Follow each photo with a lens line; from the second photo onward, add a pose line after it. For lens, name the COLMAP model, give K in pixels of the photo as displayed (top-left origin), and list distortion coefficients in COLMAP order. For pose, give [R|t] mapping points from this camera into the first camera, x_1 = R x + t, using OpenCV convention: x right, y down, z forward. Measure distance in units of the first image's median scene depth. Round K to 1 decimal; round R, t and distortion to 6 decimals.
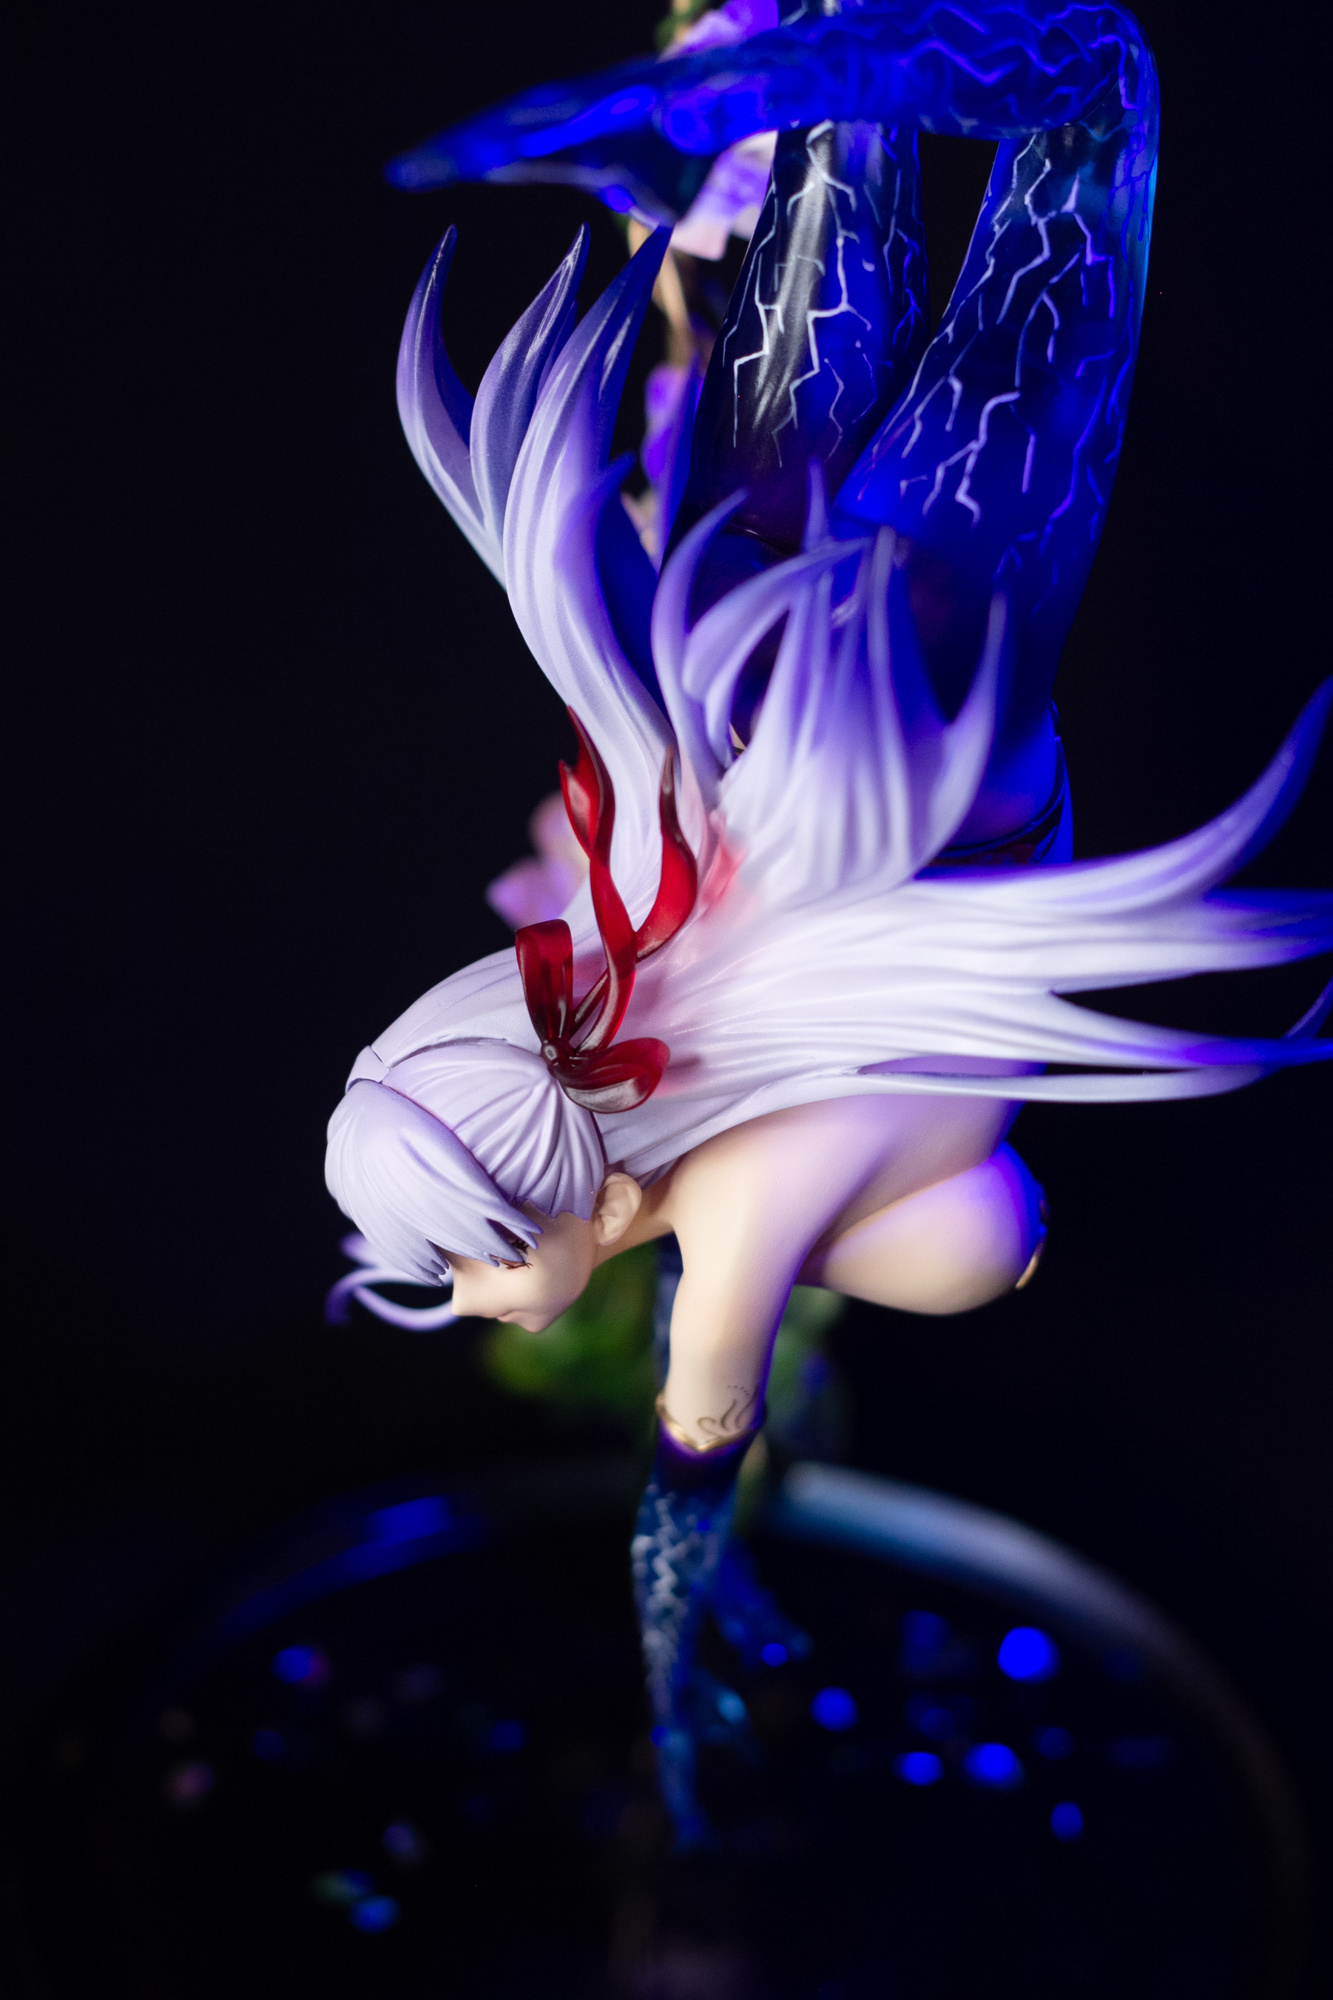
lens RADIAL K [[4981.3, 0, 666.5], [0, 4981.3, 1000.0], [0, 0, 1]] dist [-0.099113, -0.548857]
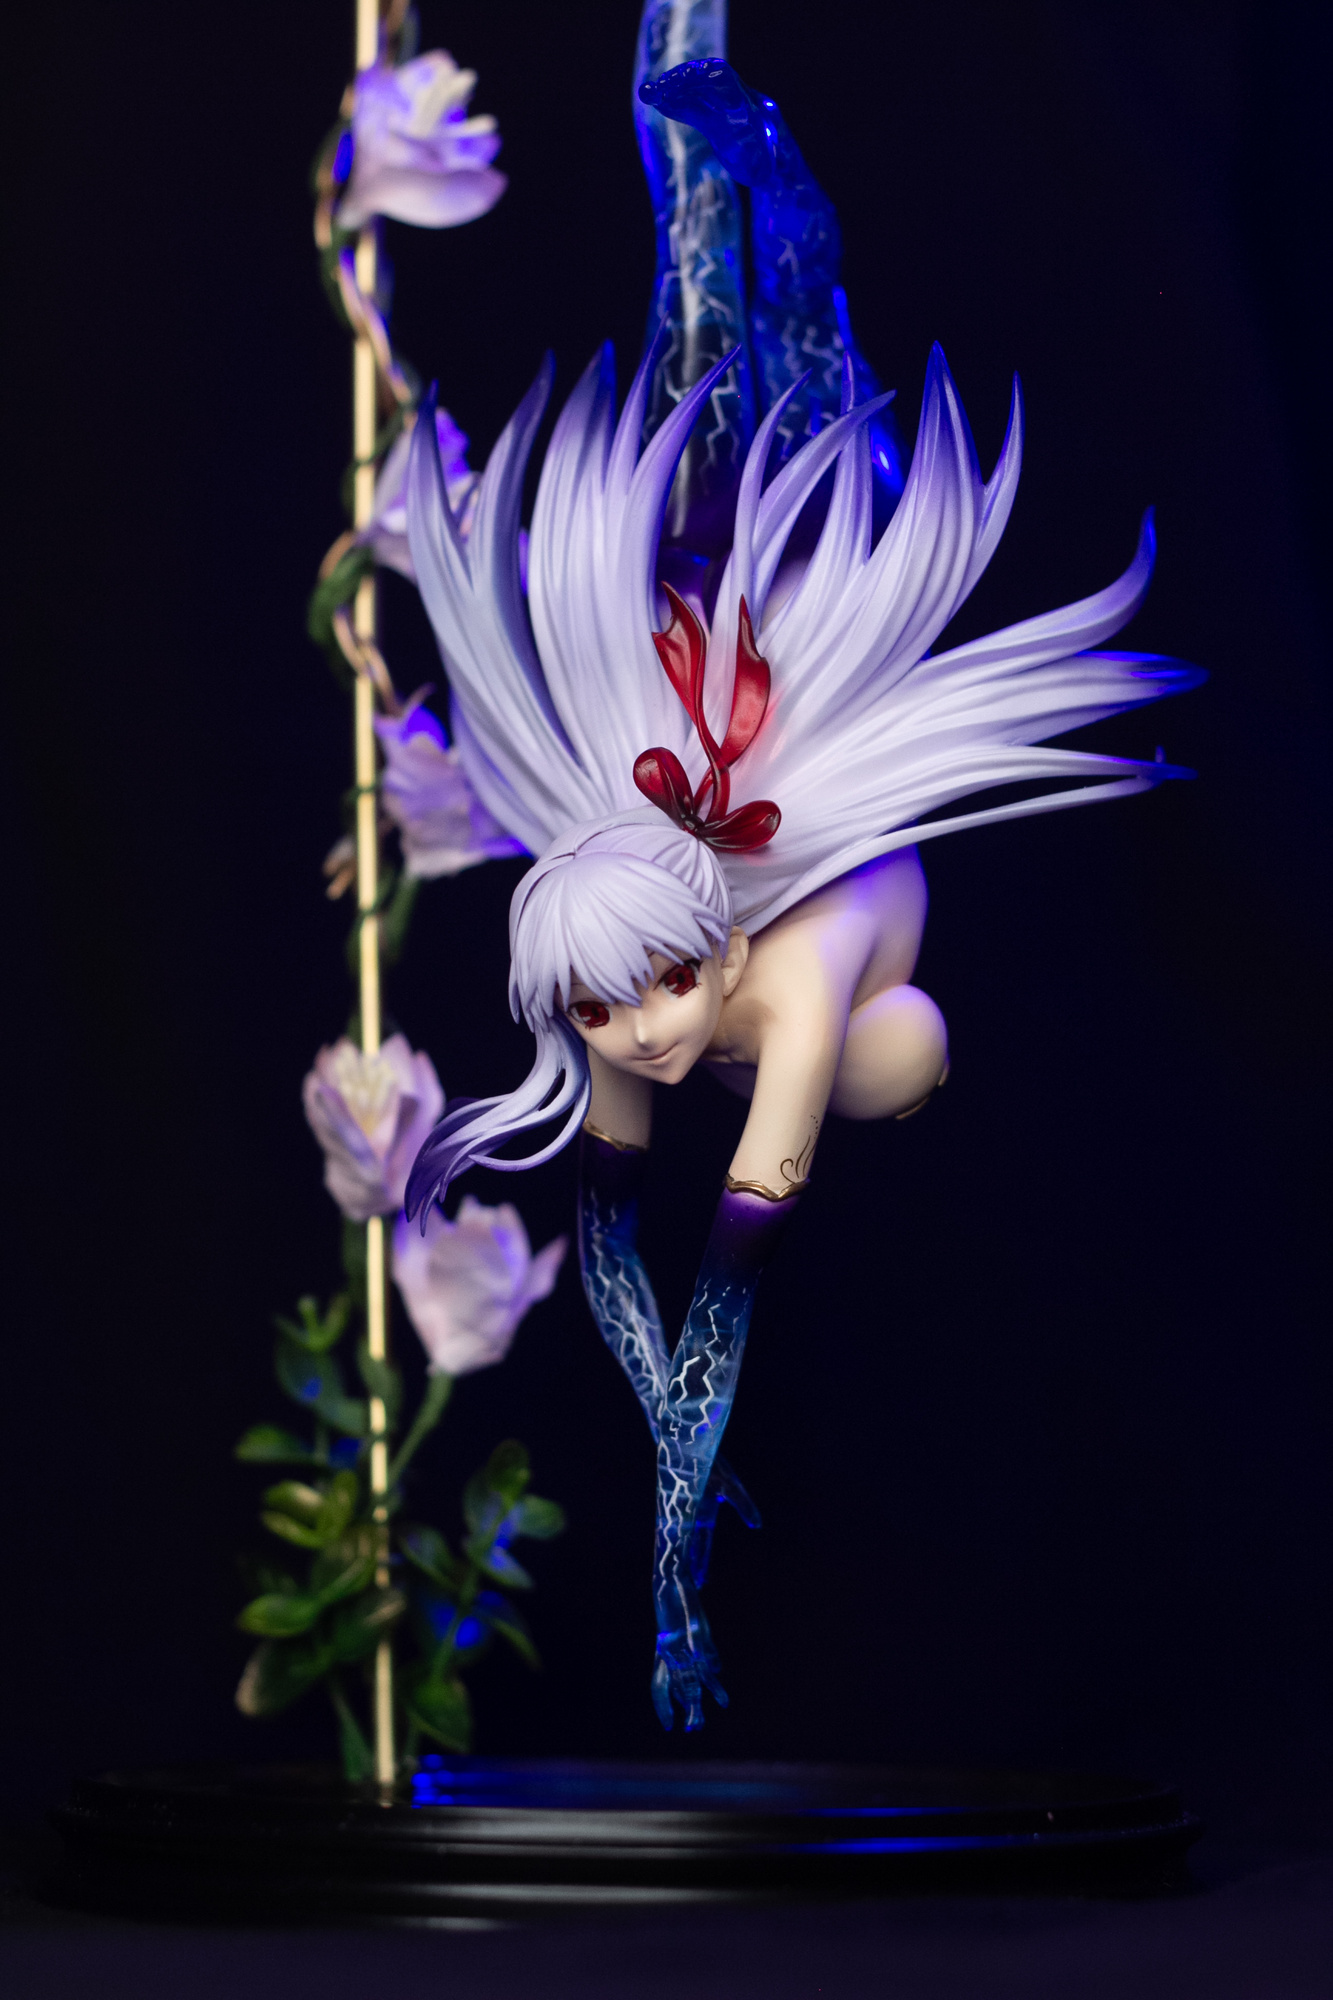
lens RADIAL K [[4981.3, 0, 666.5], [0, 4981.3, 1000.0], [0, 0, 1]] dist [-0.099113, -0.548857]
pose [[0.822011, 0.030810, 0.568638, -0.803350], [0.312344, 0.810546, -0.495436, 0.724129], [-0.476172, 0.584864, 0.656654, 0.137048]]
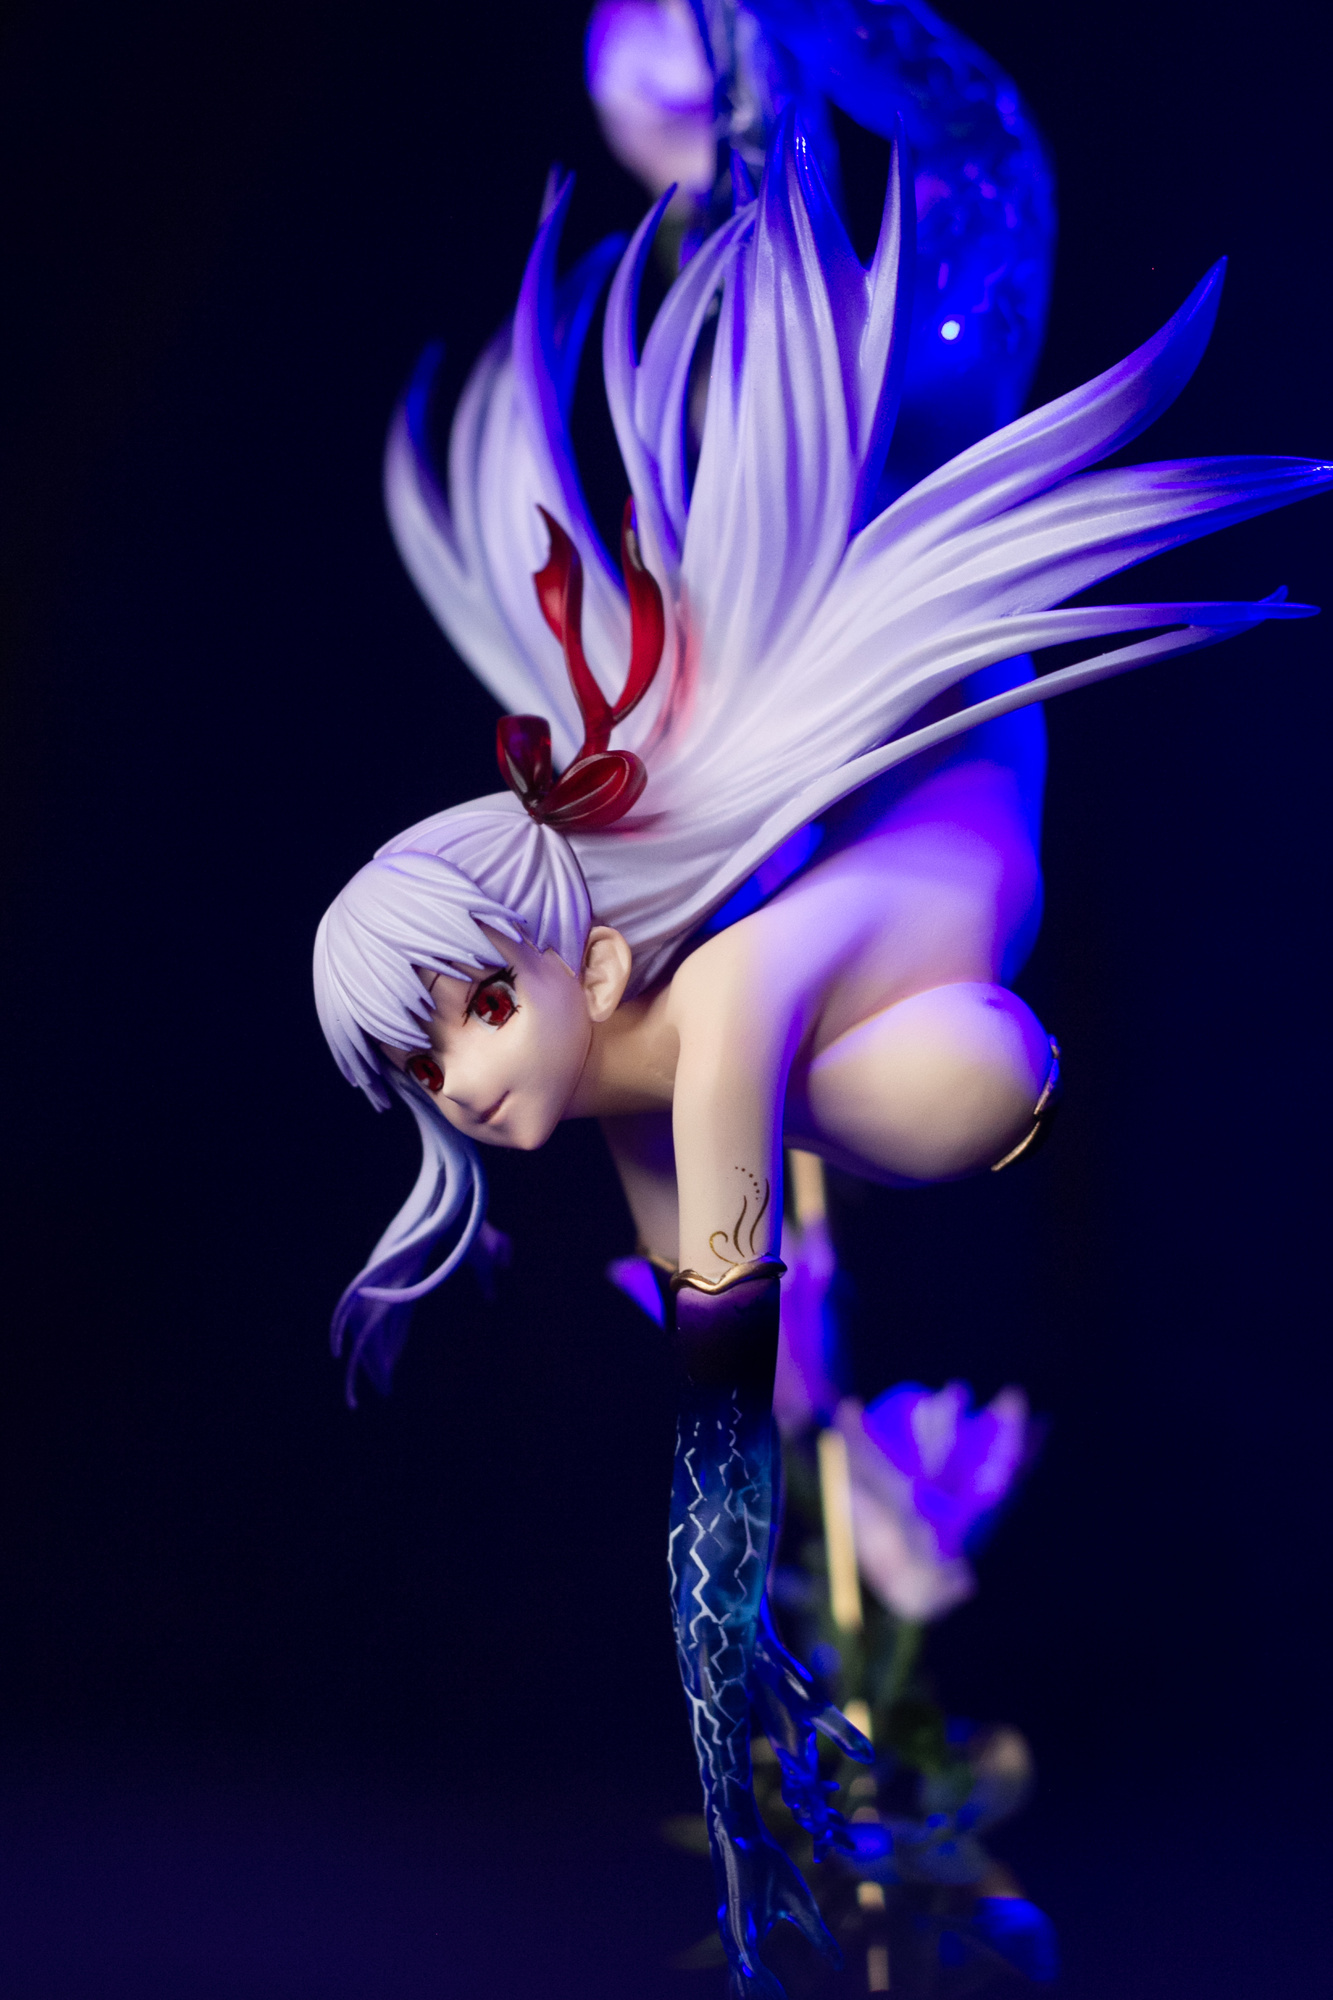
lens RADIAL K [[5297.7, 0, 667.8], [0, 5297.7, 1051.0], [0, 0, 1]] dist [-0.104487, -0.810034]
pose [[0.996977, -0.073603, -0.024888, 0.027442], [0.034365, 0.705013, -0.708362, 0.810479], [0.069684, 0.705365, 0.705411, 0.279723]]
